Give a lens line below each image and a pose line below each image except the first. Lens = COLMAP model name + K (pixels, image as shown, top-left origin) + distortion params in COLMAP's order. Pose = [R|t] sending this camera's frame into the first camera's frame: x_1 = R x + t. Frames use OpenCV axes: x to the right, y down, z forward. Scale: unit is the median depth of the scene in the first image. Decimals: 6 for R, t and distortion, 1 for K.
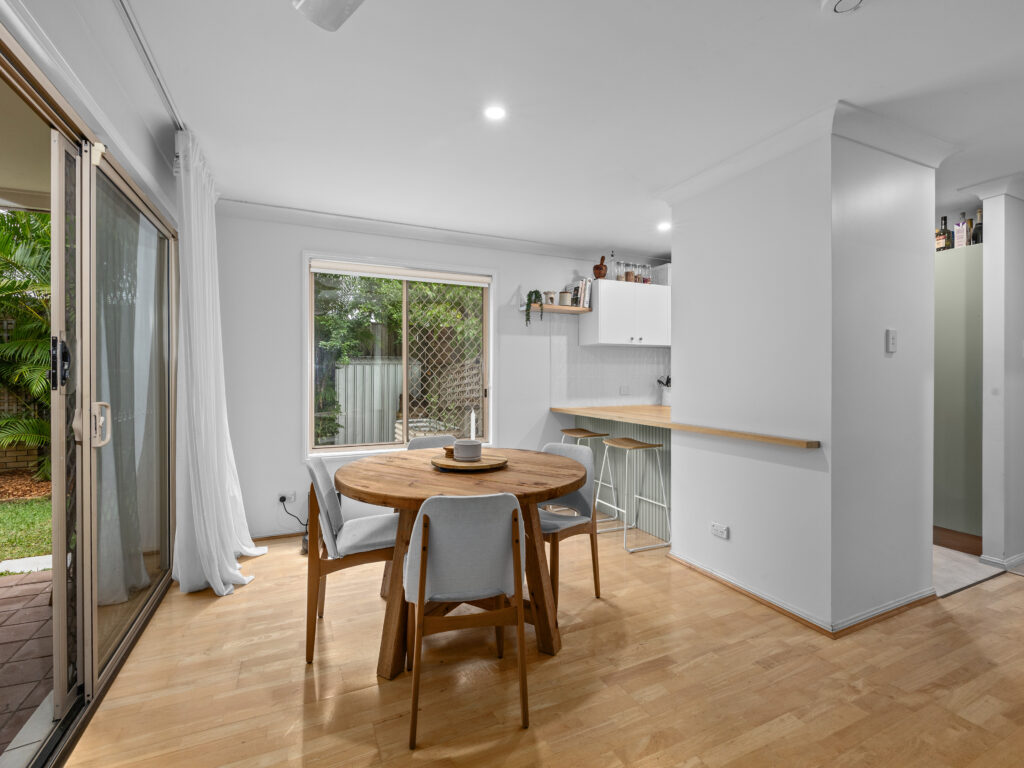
lens RADIAL K [[462.6, 0, 512.0], [0, 462.6, 384.0], [0, 0, 1]] dist [-0.000021, -0.000110]
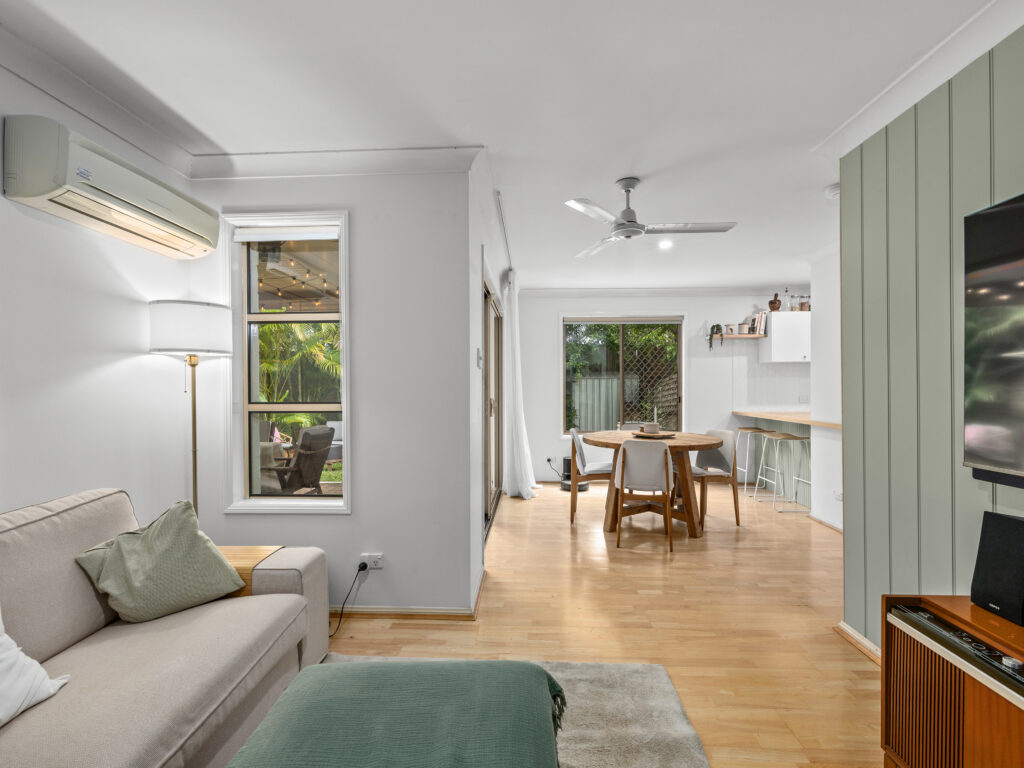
lens RADIAL K [[462.6, 0, 512.0], [0, 462.6, 384.0], [0, 0, 1]] dist [-0.000021, -0.000110]
pose [[0.887486, -0.006409, -0.460790, 0.137500], [-0.004648, 0.999728, -0.022856, 0.006831], [0.460812, 0.022426, 0.887215, -0.471920]]
